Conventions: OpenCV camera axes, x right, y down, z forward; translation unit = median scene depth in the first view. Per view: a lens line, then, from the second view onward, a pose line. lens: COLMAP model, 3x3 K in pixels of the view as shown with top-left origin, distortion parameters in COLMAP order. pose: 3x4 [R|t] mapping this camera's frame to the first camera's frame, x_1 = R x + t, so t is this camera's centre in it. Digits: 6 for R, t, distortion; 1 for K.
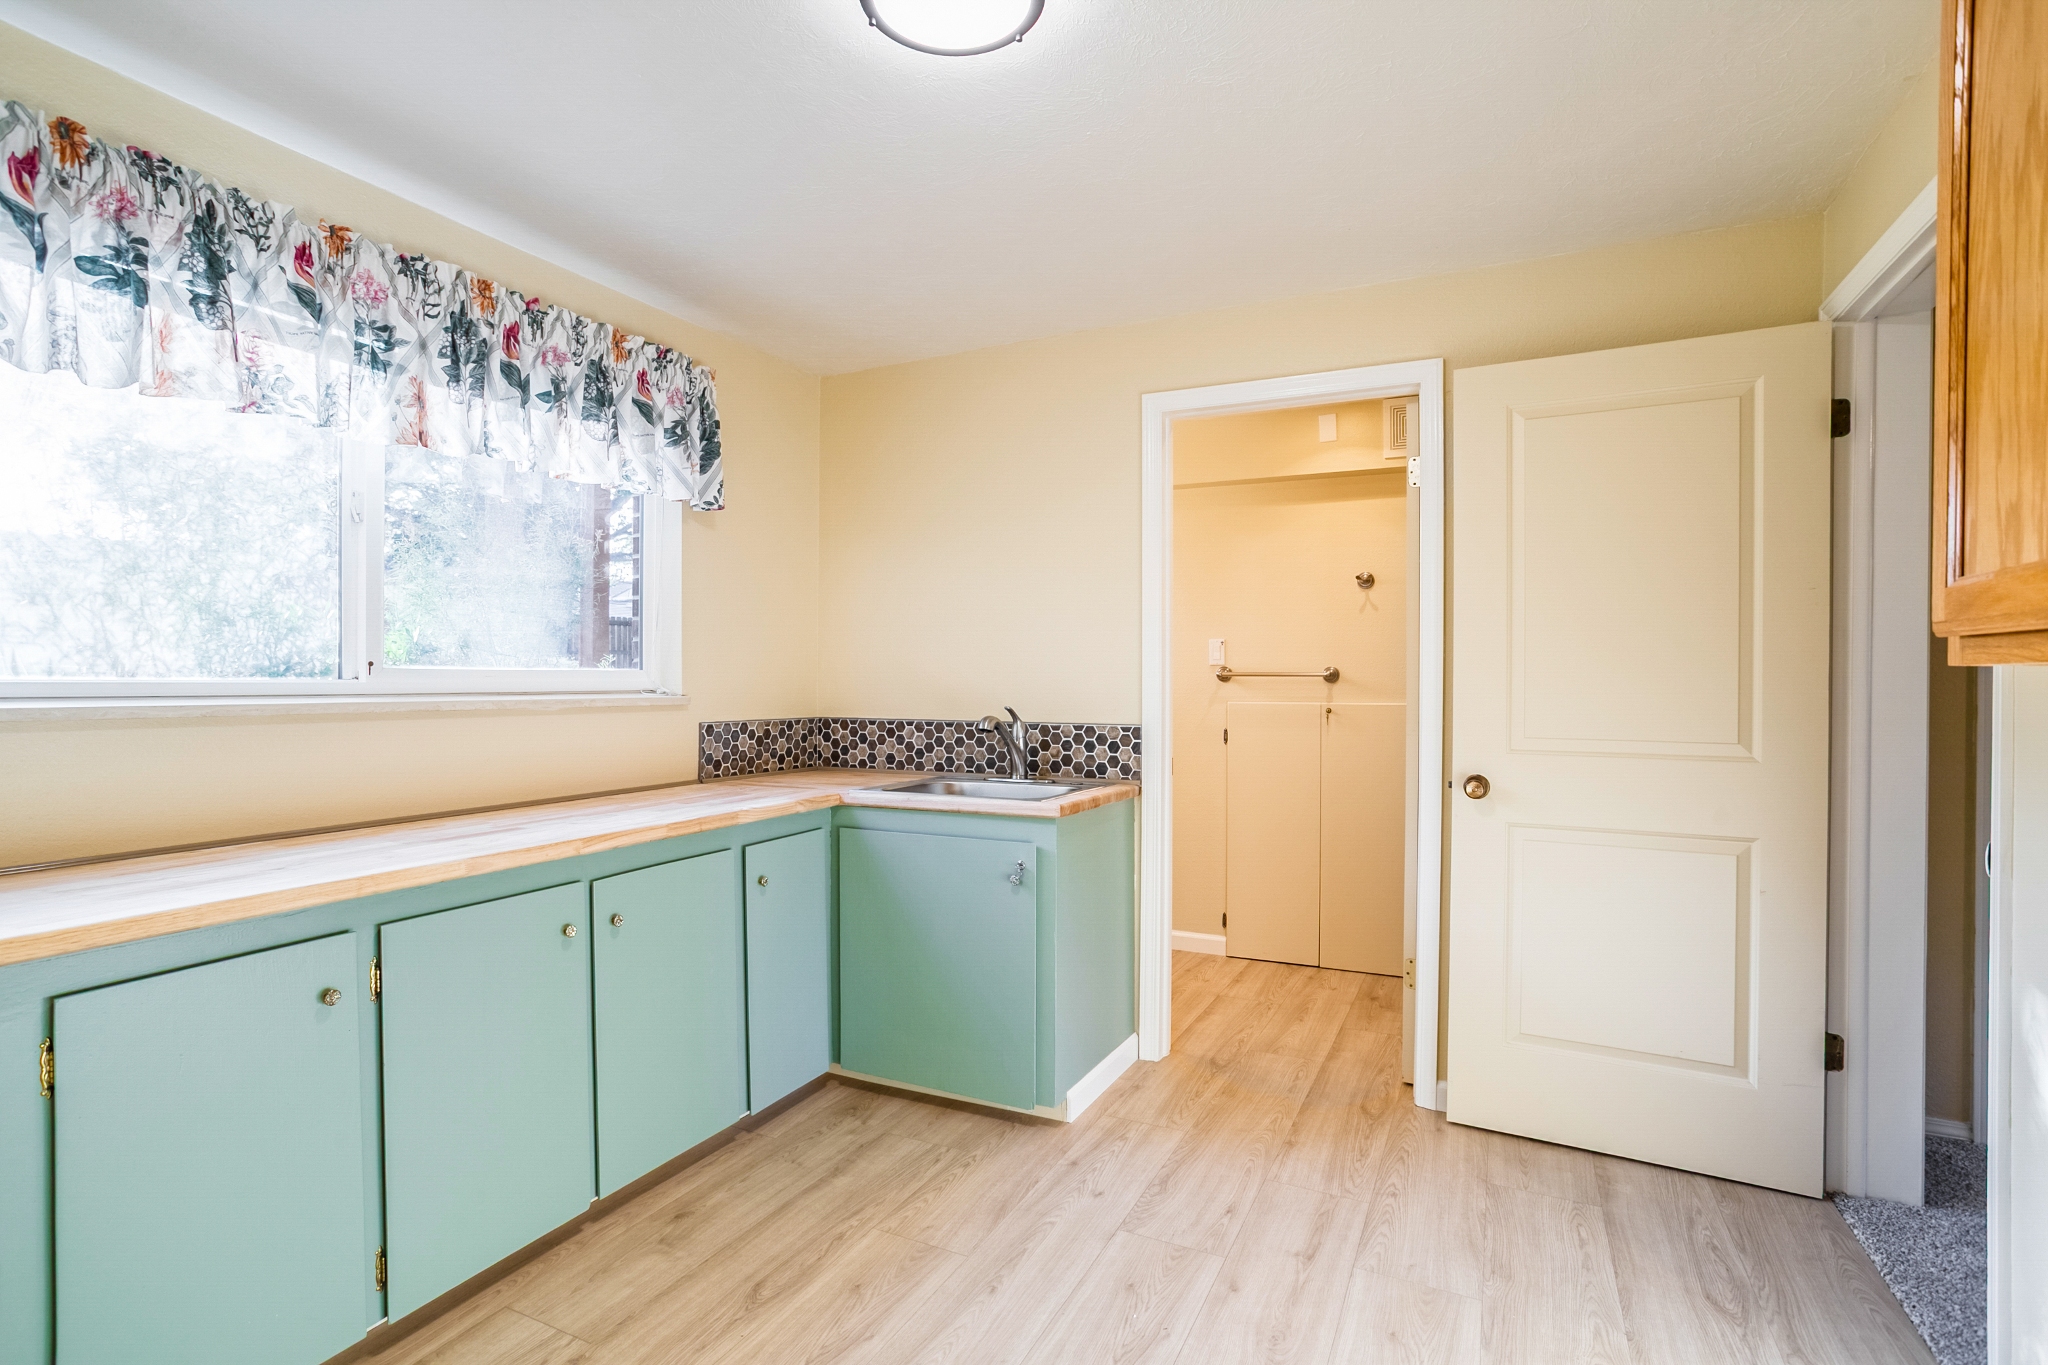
lens RADIAL K [[997.7, 0, 1037.5], [0, 997.7, 675.1], [0, 0, 1]] dist [-0.016915, 0.005673]
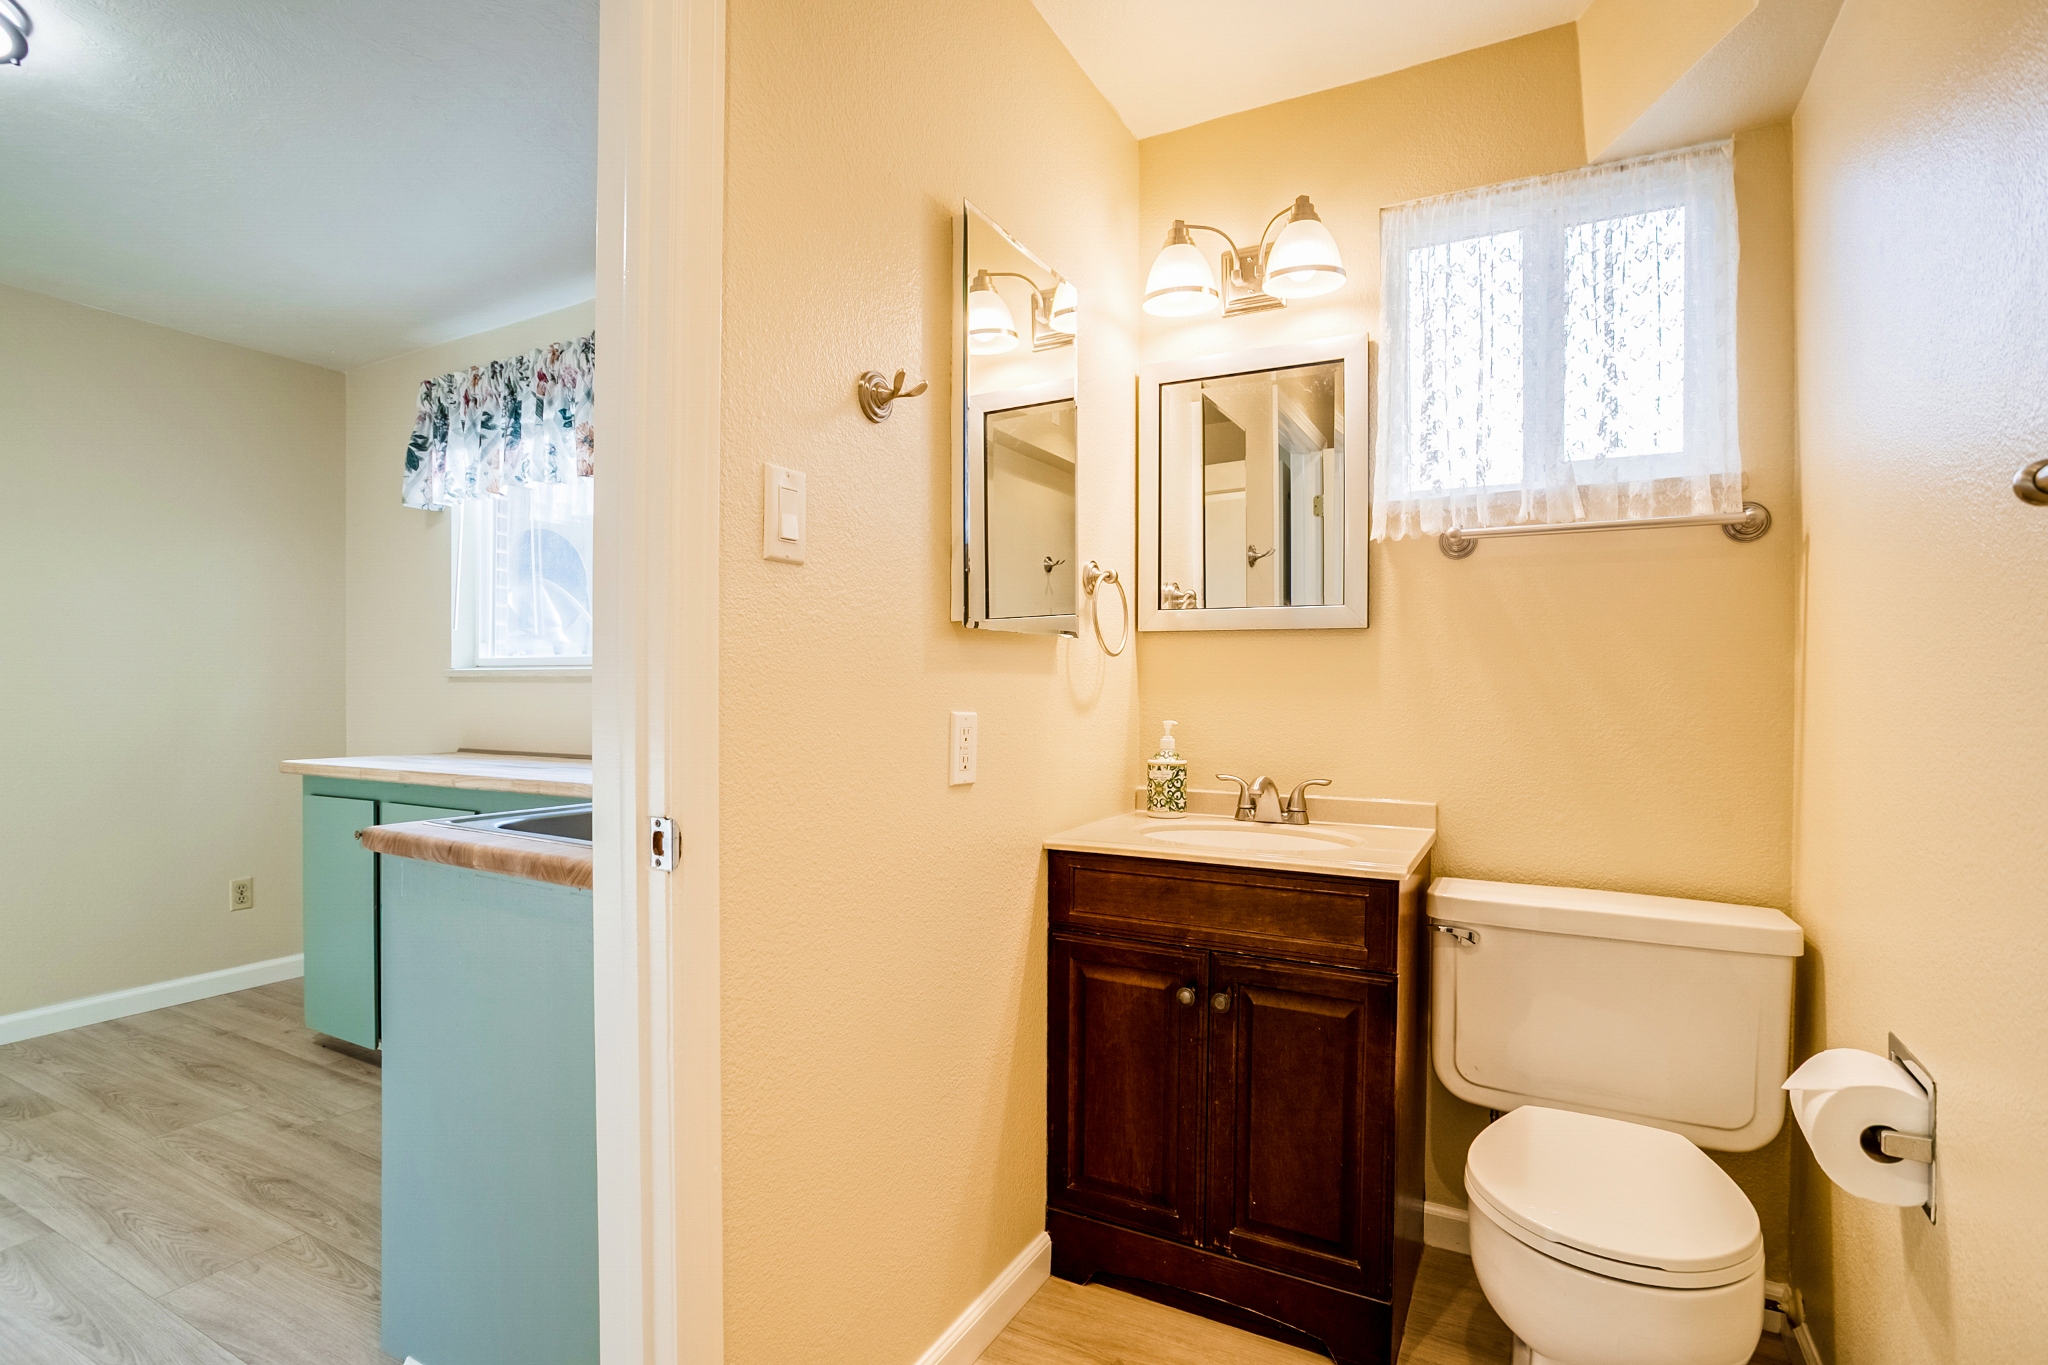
lens RADIAL K [[997.7, 0, 1039.2], [0, 997.7, 681.2], [0, 0, 1]] dist [-0.016915, 0.005673]
pose [[-0.057082, 0.000932, -0.998369, 0.736448], [0.000606, 0.999999, 0.000899, 0.048655], [0.998369, -0.000553, -0.057082, 1.805366]]
